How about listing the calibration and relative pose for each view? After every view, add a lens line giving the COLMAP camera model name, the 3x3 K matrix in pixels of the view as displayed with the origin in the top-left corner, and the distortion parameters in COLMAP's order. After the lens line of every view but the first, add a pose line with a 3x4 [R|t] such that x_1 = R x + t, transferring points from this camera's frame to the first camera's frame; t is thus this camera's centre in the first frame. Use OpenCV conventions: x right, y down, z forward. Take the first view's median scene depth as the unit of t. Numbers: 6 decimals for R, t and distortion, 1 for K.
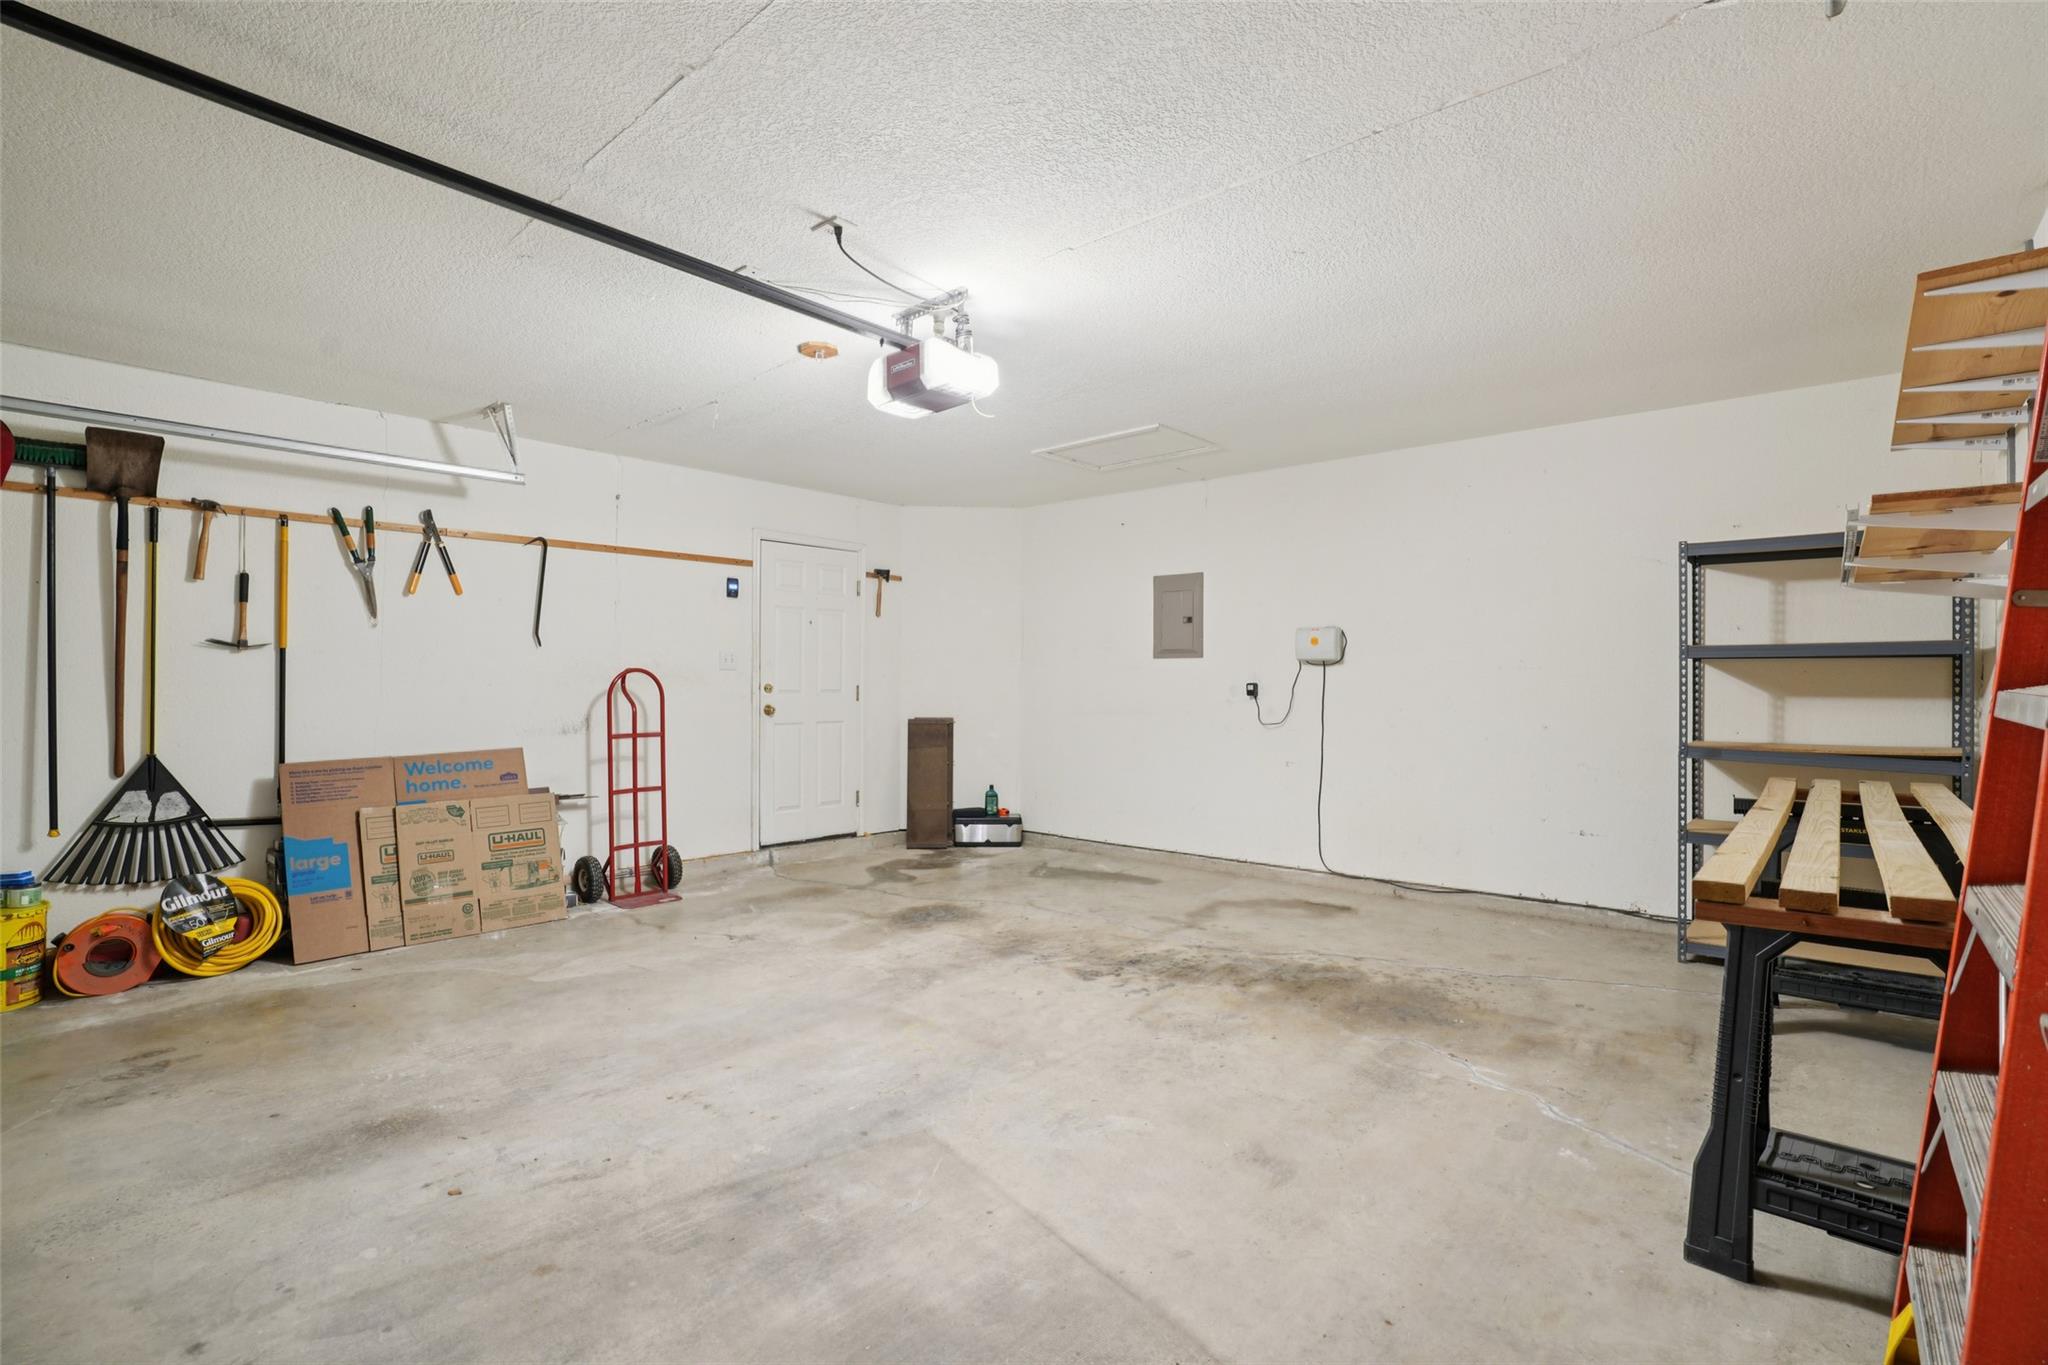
lens RADIAL K [[948.9, 0, 1030.7], [0, 948.9, 661.4], [0, 0, 1]] dist [-0.054802, 0.024058]
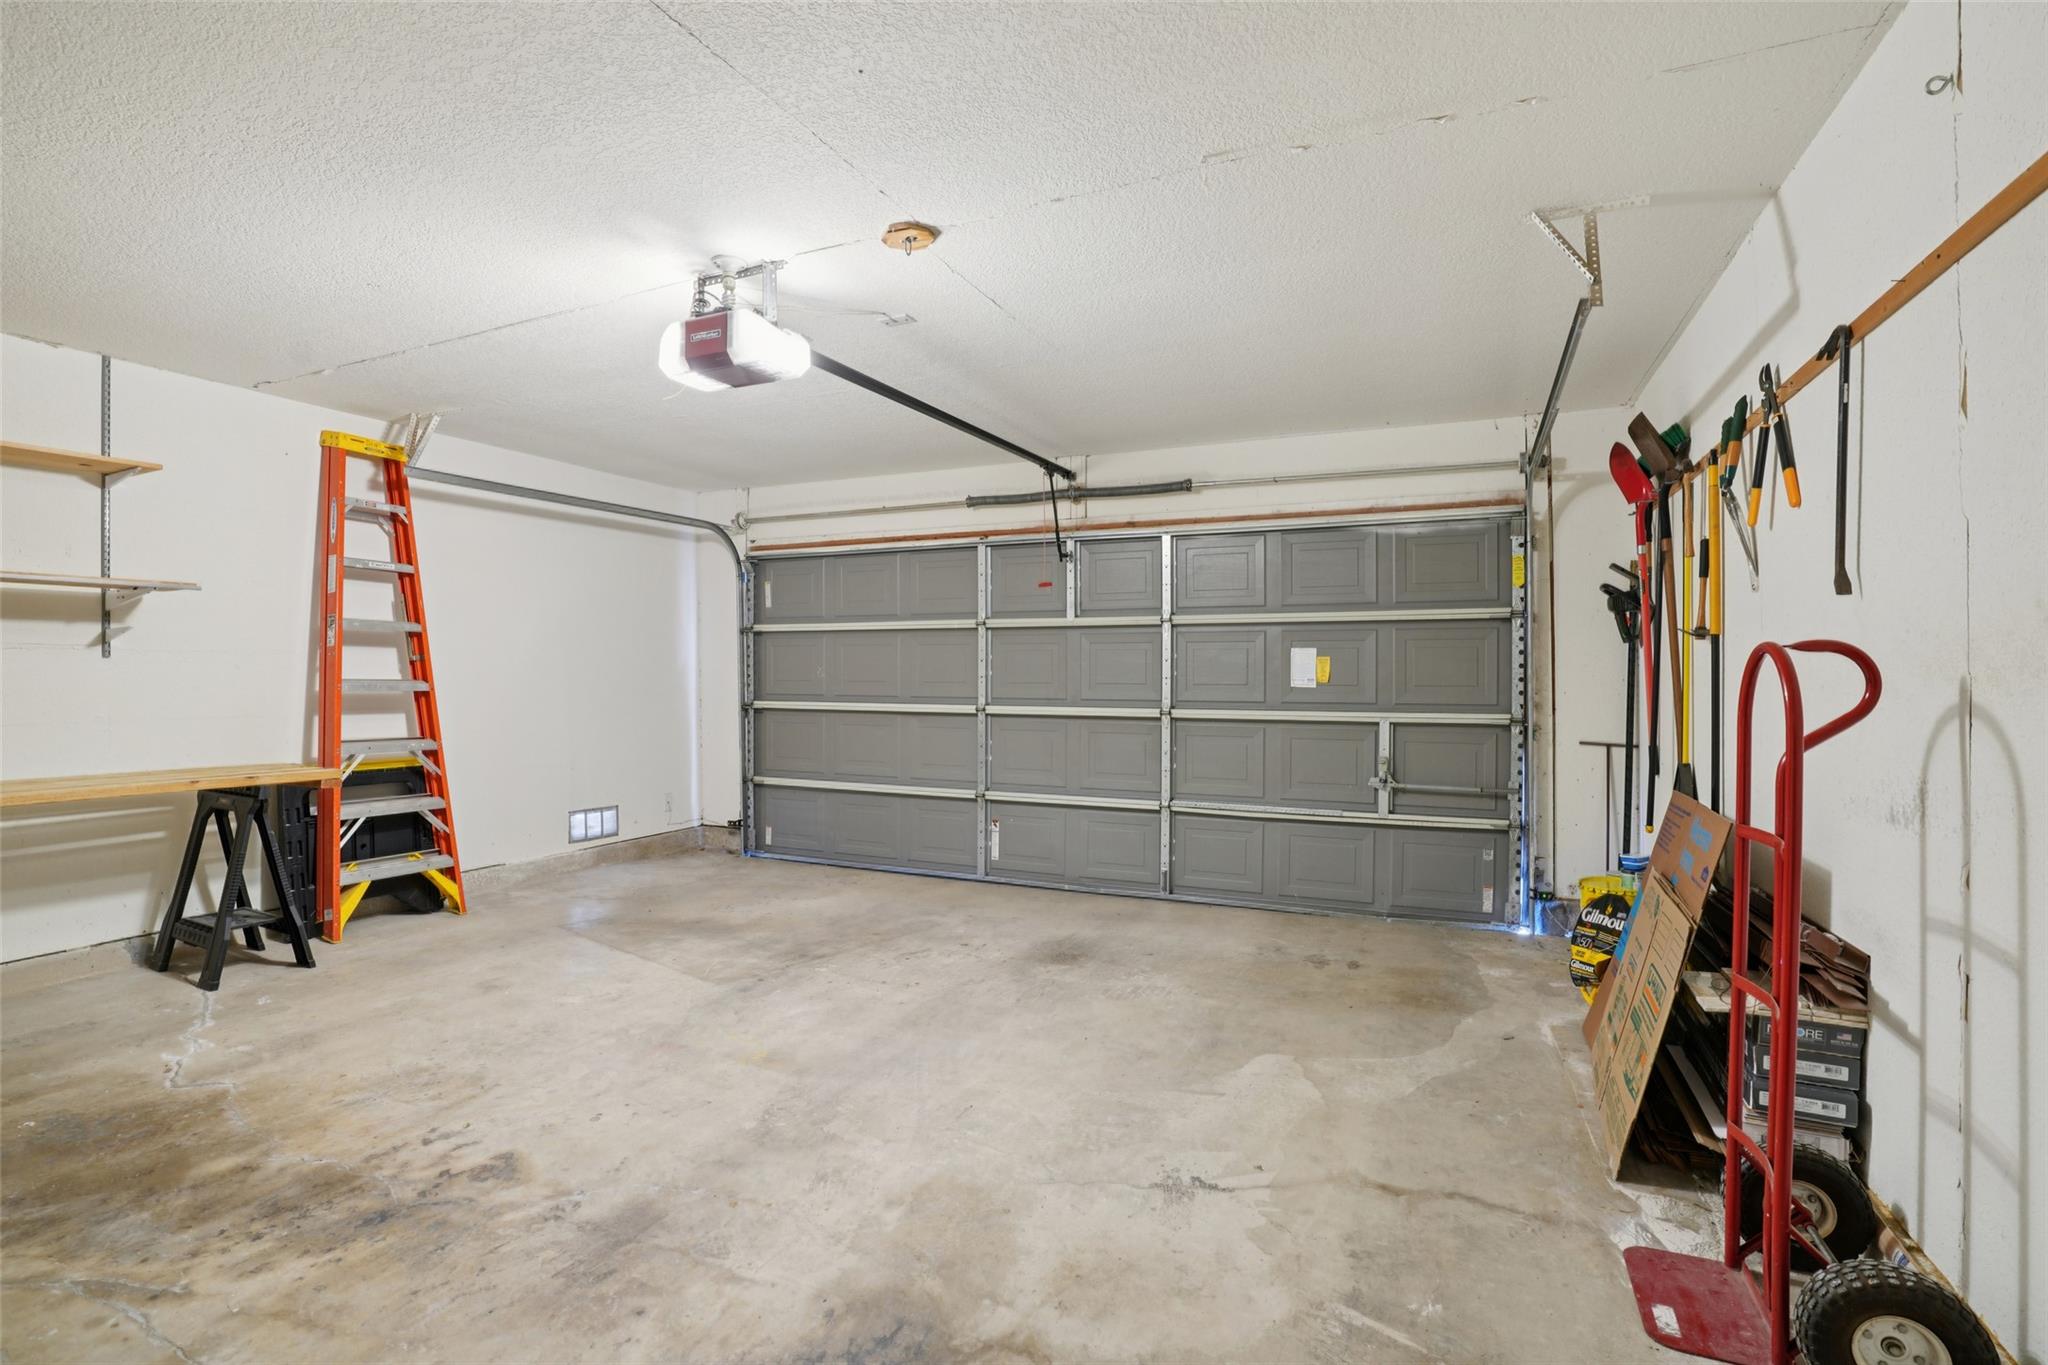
lens RADIAL K [[948.9, 0, 1030.7], [0, 948.9, 661.4], [0, 0, 1]] dist [-0.054802, 0.024058]
pose [[-0.952281, -0.003746, -0.305199, -0.089157], [0.008689, 0.999187, -0.039377, 0.035008], [0.305098, -0.040150, -0.951474, 1.815163]]
